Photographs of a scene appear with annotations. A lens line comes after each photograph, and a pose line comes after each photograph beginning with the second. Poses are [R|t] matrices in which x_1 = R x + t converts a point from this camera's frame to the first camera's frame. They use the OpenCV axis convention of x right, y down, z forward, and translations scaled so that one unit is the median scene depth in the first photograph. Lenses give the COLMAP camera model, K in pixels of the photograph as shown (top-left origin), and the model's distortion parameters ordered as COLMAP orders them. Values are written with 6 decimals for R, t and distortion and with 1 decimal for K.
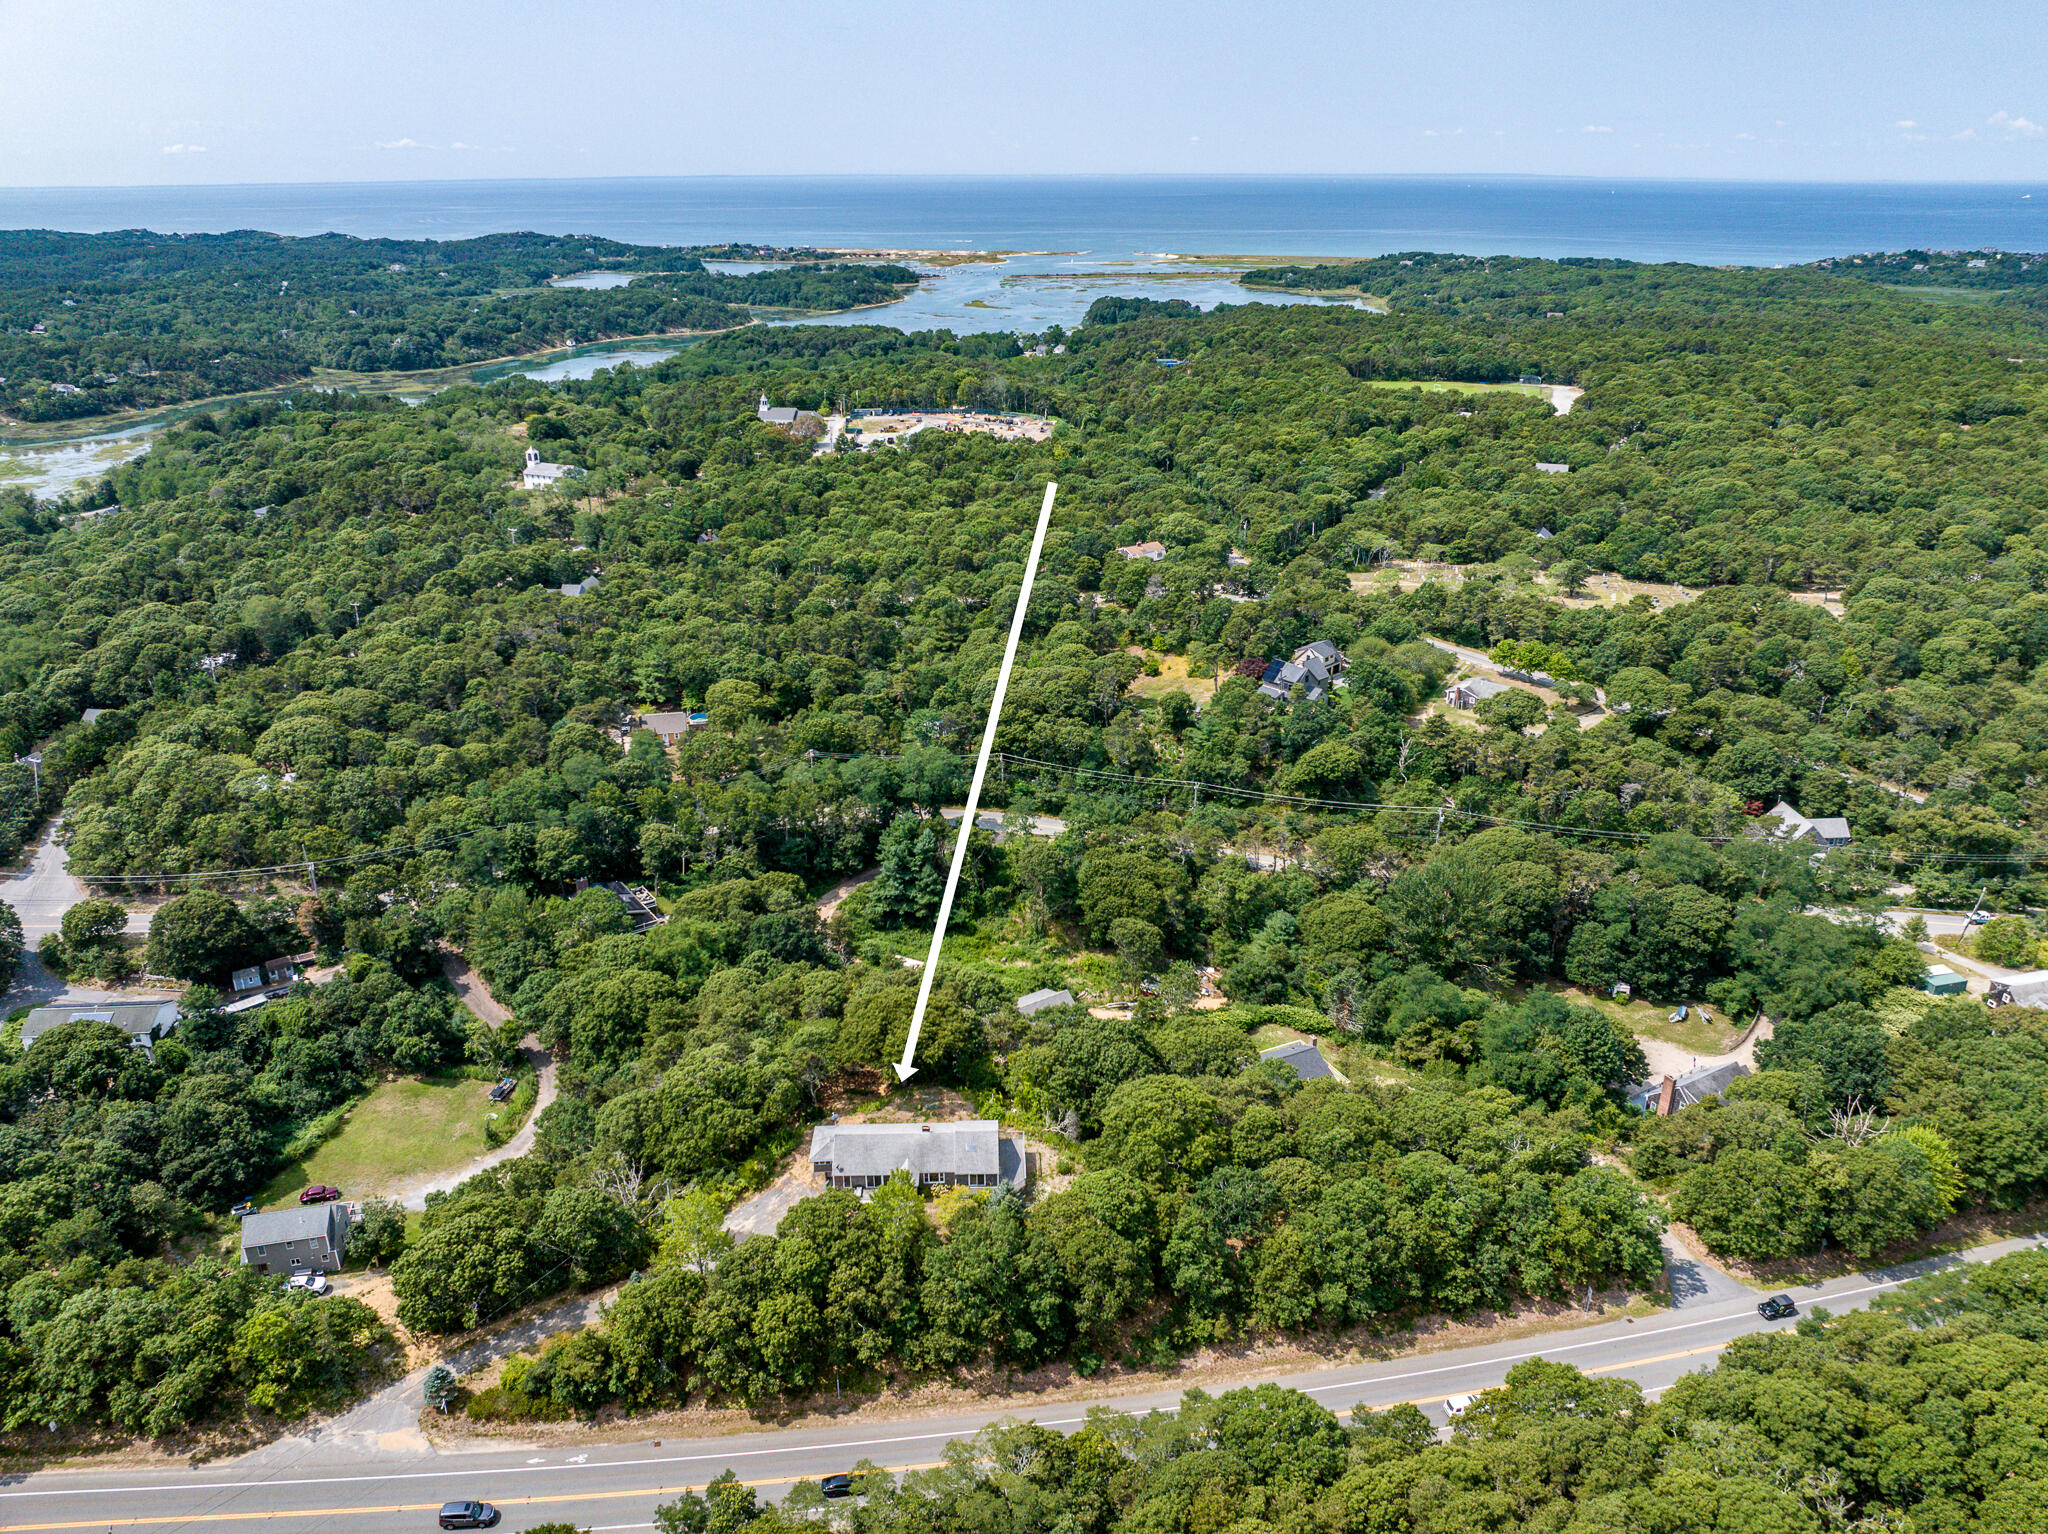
lens RADIAL K [[1434.6, 0, 1032.1], [0, 1434.6, 765.3], [0, 0, 1]] dist [-0.043498, 0.006577]
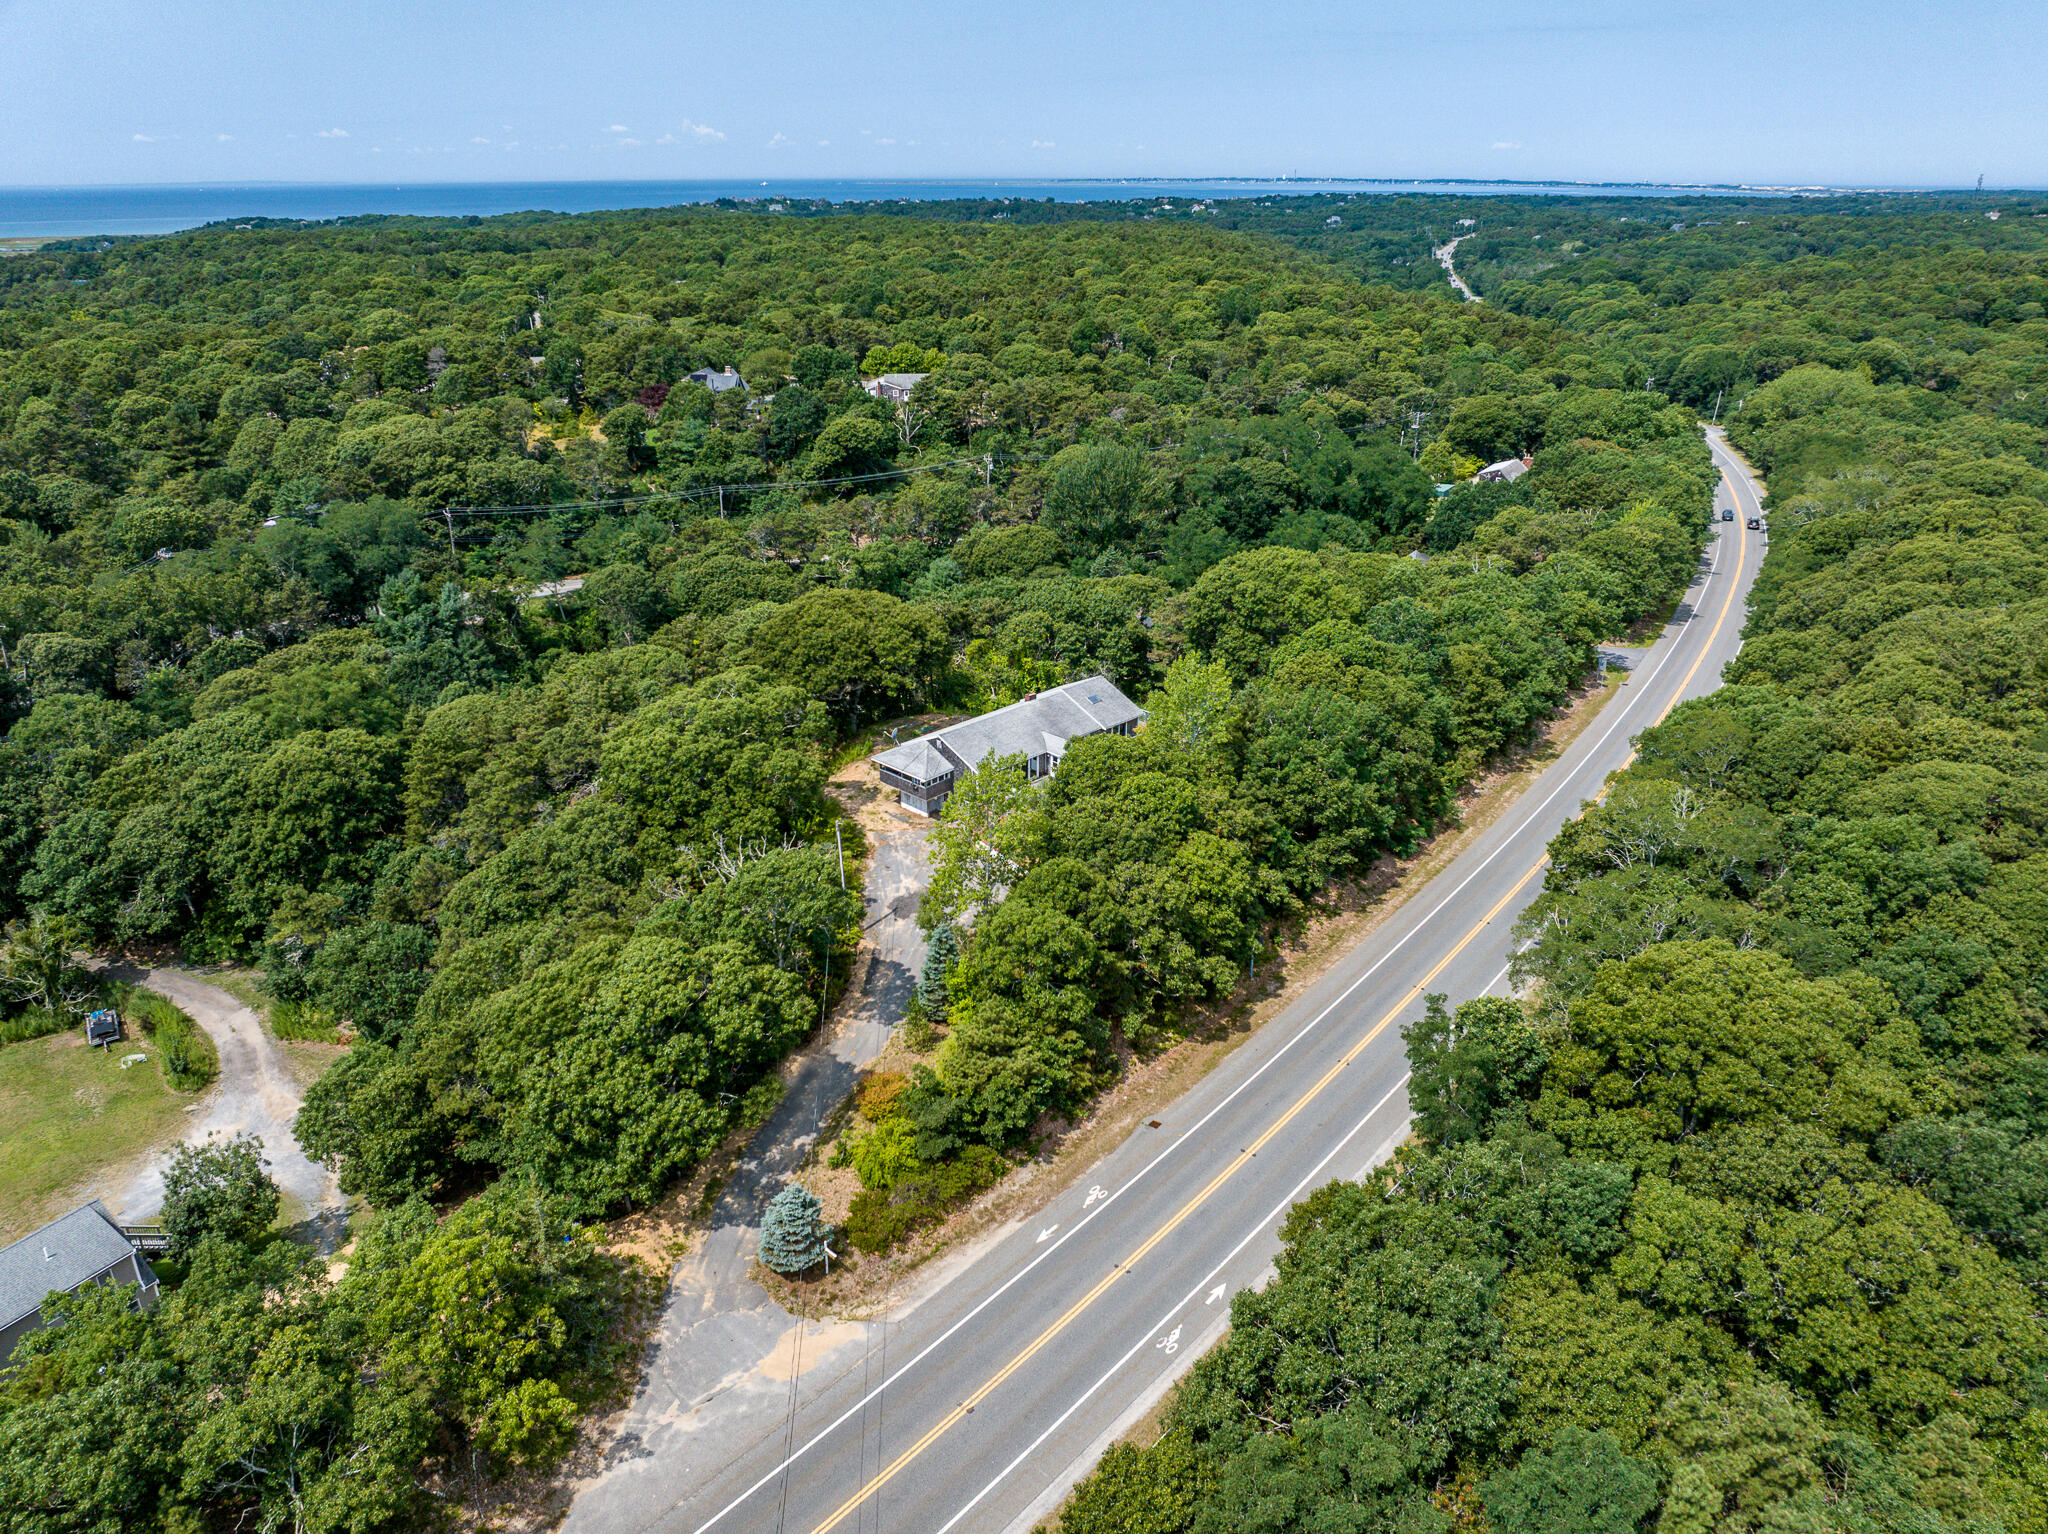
lens RADIAL K [[1434.6, 0, 1032.1], [0, 1434.6, 765.3], [0, 0, 1]] dist [-0.043498, 0.006577]
pose [[0.713355, -0.266293, 0.648238, -0.323290], [0.268918, 0.958196, 0.097691, 0.130717], [-0.647154, 0.104634, 0.755145, 0.281267]]
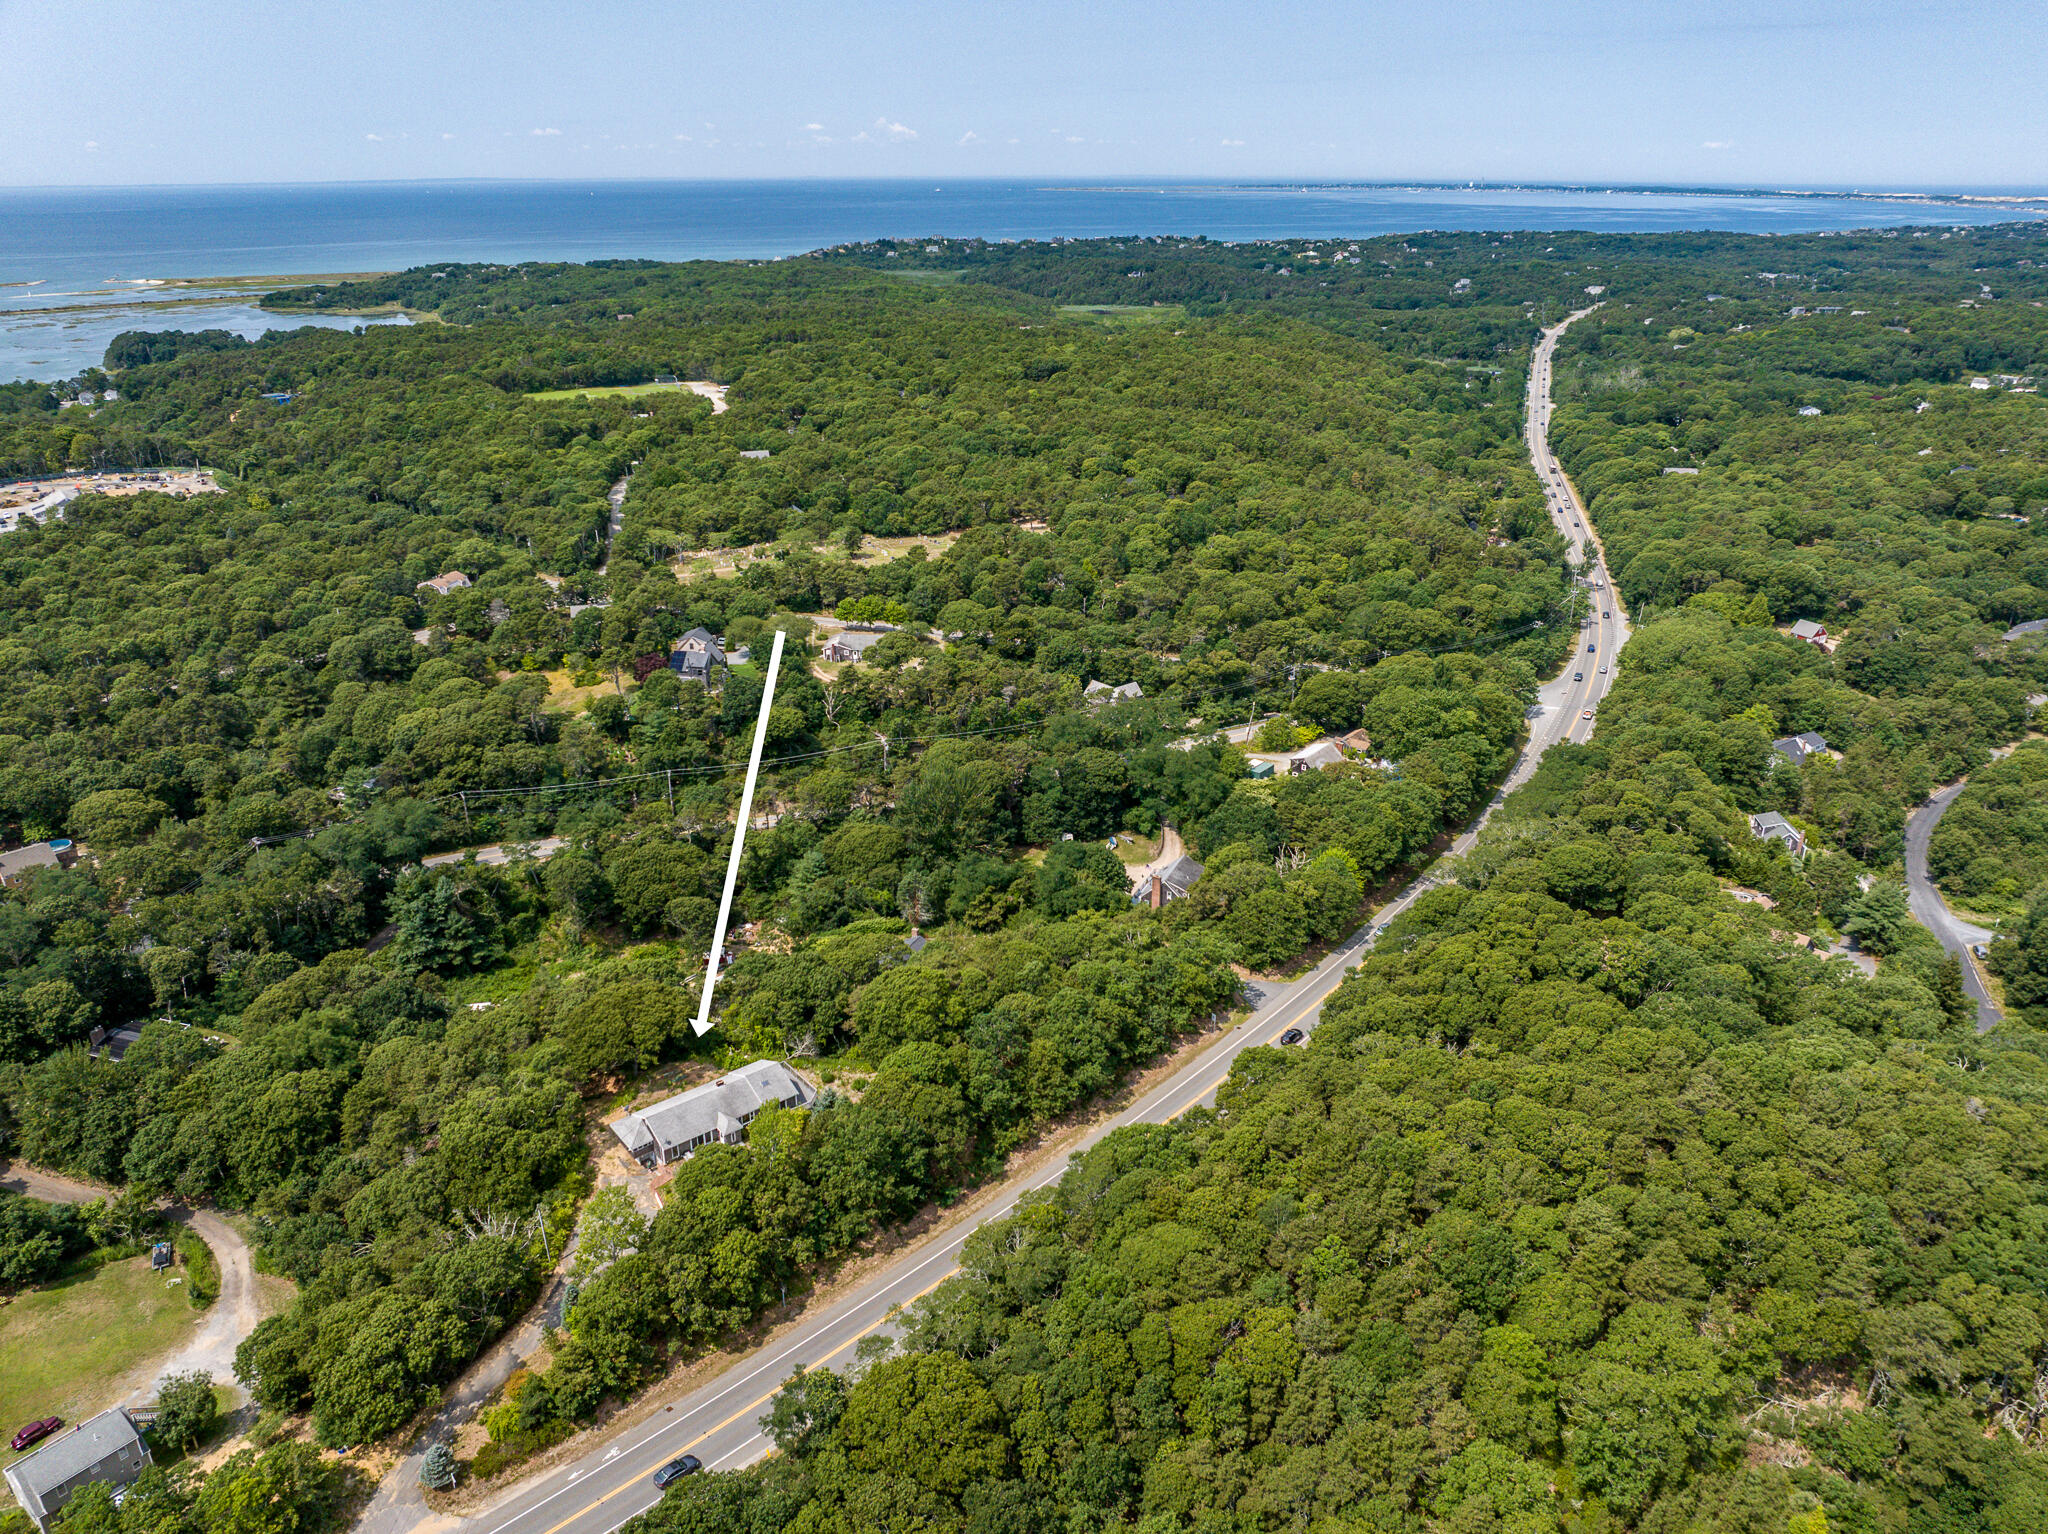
lens RADIAL K [[1434.6, 0, 1032.1], [0, 1434.6, 765.3], [0, 0, 1]] dist [-0.043498, 0.006577]
pose [[0.793019, -0.231370, 0.563550, -0.269150], [0.232422, 0.970007, 0.071182, -0.004671], [-0.563116, 0.074533, 0.823010, -0.040626]]
